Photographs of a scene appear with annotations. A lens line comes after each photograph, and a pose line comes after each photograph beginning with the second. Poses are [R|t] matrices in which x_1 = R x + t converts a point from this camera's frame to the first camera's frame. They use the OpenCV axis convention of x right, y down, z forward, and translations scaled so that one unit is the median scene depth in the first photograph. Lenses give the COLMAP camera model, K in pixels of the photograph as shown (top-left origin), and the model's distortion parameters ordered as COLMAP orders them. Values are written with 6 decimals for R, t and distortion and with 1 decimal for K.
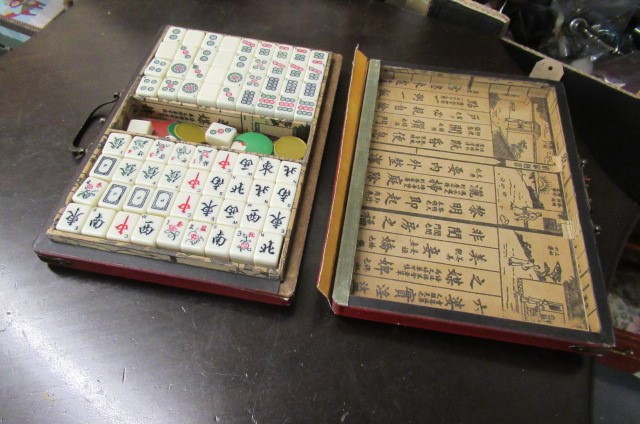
lens RADIAL K [[484.0, 0, 320.0], [0, 484.0, 212.0], [0, 0, 1]] dist [-0.001449, -0.003044]
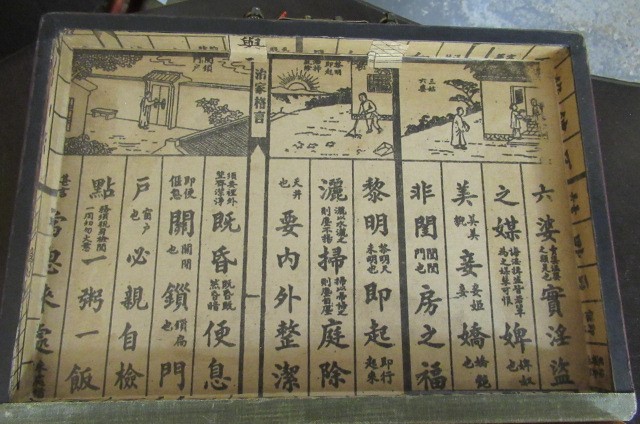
lens RADIAL K [[484.0, 0, 320.0], [0, 484.0, 212.0], [0, 0, 1]] dist [-0.001449, -0.003044]
pose [[-0.162044, -0.966881, 0.197189, 0.199731], [0.756254, 0.006684, 0.654244, -0.473131], [-0.633894, 0.255141, 0.730125, 0.639781]]
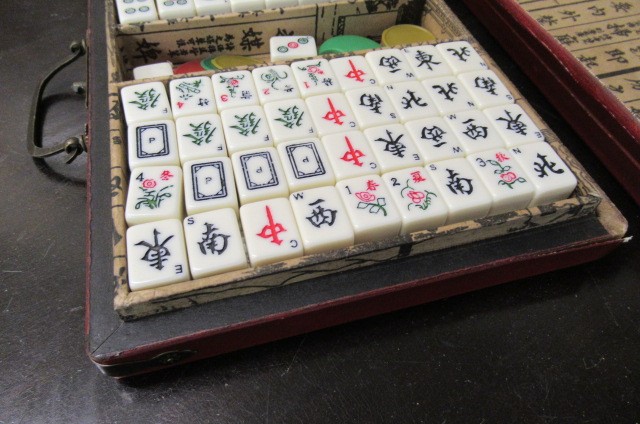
lens RADIAL K [[484.0, 0, 320.0], [0, 484.0, 212.0], [0, 0, 1]] dist [-0.001449, -0.003044]
pose [[0.906020, -0.353332, 0.232992, -0.424689], [0.357822, 0.933477, 0.024181, 0.018332], [-0.226036, 0.061461, 0.972178, 0.494575]]
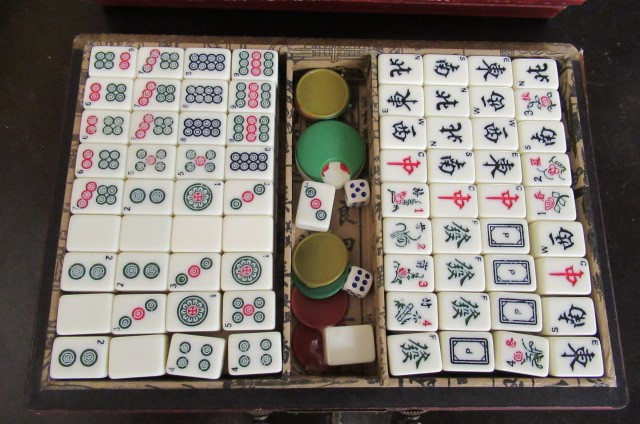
lens RADIAL K [[484.0, 0, 320.0], [0, 484.0, 212.0], [0, 0, 1]] dist [-0.001449, -0.003044]
pose [[-0.154120, -0.975052, 0.159753, -0.342551], [0.774753, -0.018916, 0.631981, -0.587171], [-0.613192, 0.221170, 0.758340, 0.628194]]
